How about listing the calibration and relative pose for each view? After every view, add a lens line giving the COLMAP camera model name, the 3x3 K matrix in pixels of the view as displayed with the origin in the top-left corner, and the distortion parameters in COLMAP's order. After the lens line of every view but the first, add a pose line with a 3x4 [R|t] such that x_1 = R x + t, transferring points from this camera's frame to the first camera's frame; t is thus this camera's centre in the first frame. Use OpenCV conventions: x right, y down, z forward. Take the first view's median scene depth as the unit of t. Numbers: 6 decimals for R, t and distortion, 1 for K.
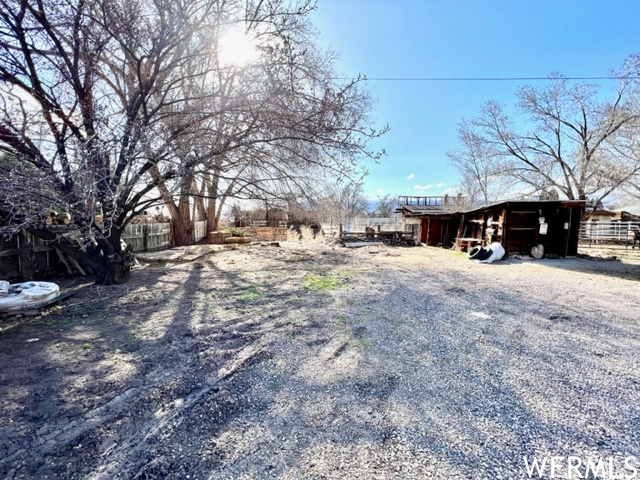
lens RADIAL K [[256.4, 0, 320.4], [0, 256.4, 238.1], [0, 0, 1]] dist [0.001040, -0.000185]
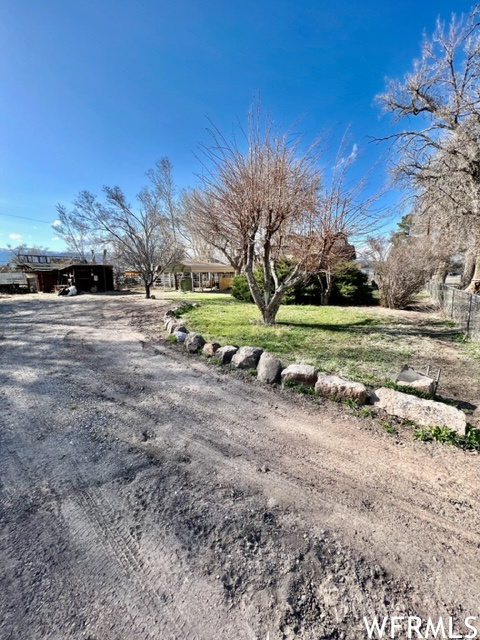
lens RADIAL K [[256.4, 0, 239.3], [0, 256.4, 320.5], [0, 0, 1]] dist [0.001040, -0.000185]
pose [[0.598316, -0.148253, 0.787426, -0.100636], [0.065369, 0.988489, 0.136438, 0.073134], [-0.798590, -0.030160, 0.601120, -0.935428]]
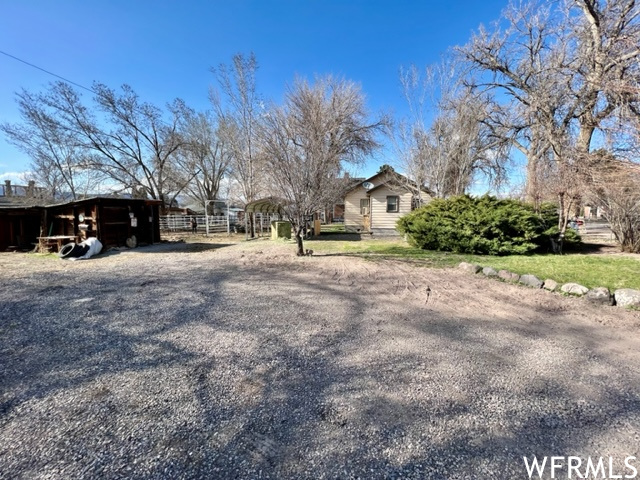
lens RADIAL K [[256.4, 0, 320.6], [0, 256.4, 237.8], [0, 0, 1]] dist [0.001040, -0.000185]
pose [[0.237404, -0.094360, 0.966817, -0.064116], [0.077201, 0.993956, 0.078052, 0.007010], [-0.968338, 0.056110, 0.243254, -0.097400]]
